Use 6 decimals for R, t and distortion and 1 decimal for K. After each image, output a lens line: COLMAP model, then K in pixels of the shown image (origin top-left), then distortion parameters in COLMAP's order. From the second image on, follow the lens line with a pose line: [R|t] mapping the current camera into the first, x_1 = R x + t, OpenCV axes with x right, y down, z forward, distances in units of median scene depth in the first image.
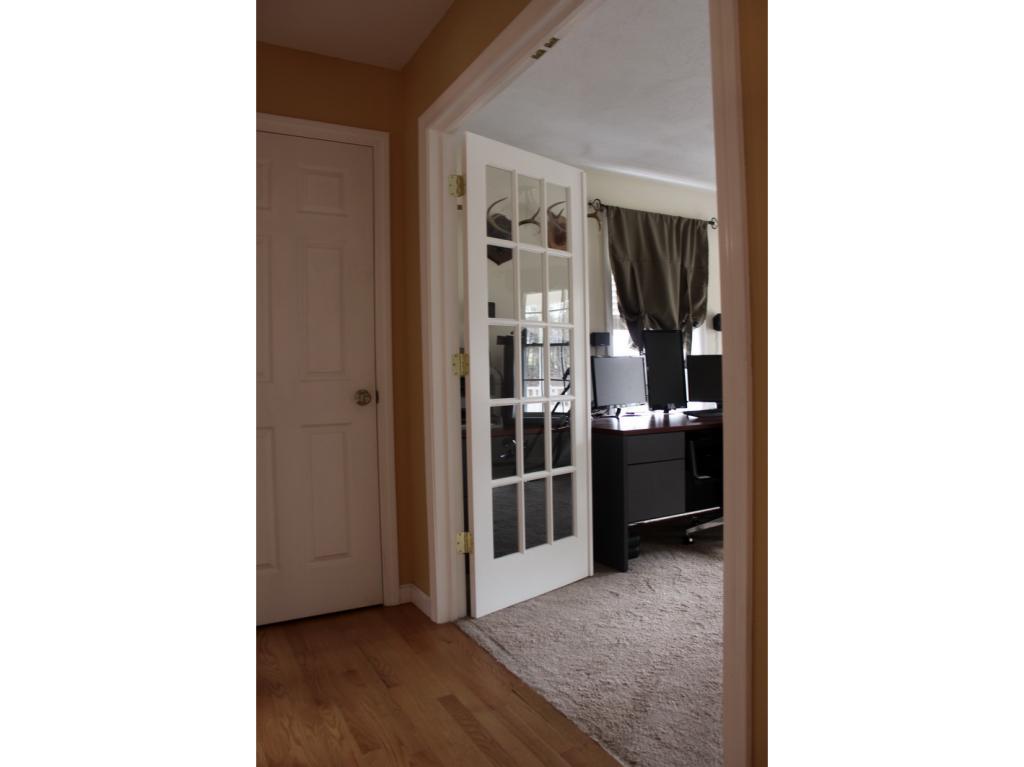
lens RADIAL K [[864.8, 0, 514.0], [0, 864.8, 385.0], [0, 0, 1]] dist [-0.077432, -0.007462]
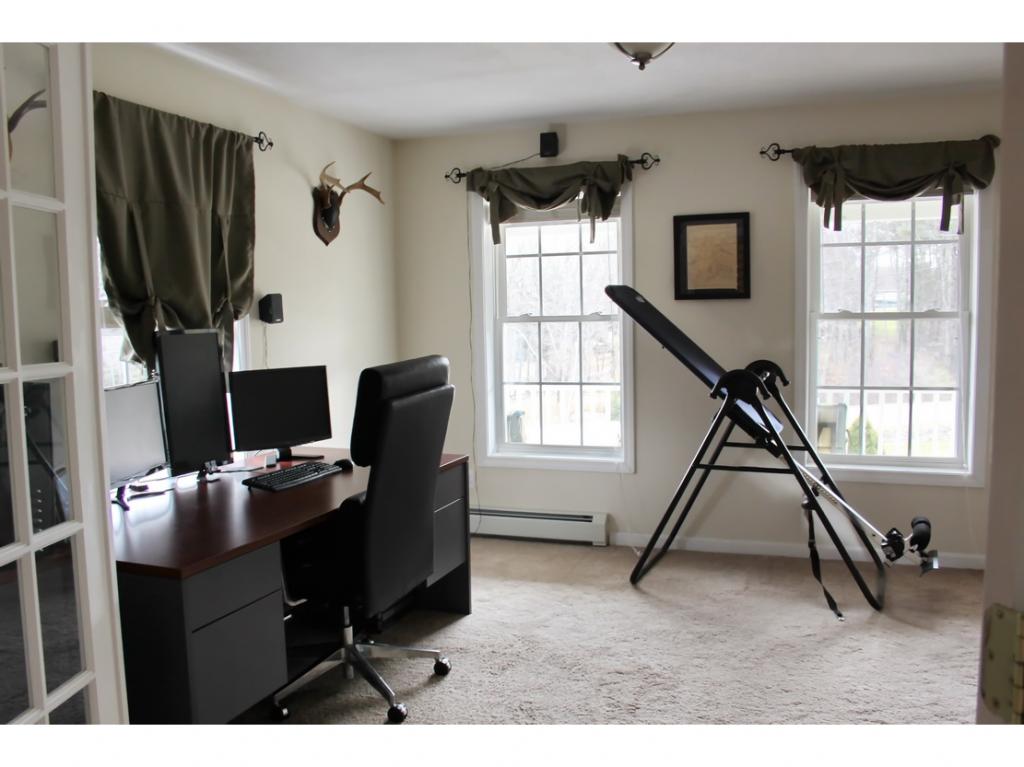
lens RADIAL K [[864.8, 0, 510.9], [0, 864.8, 377.8], [0, 0, 1]] dist [-0.077432, -0.007462]
pose [[0.753630, -0.052236, 0.655220, -0.034852], [-0.022220, 0.994243, 0.104821, -0.094261], [-0.656923, -0.093555, 0.748131, 0.441328]]
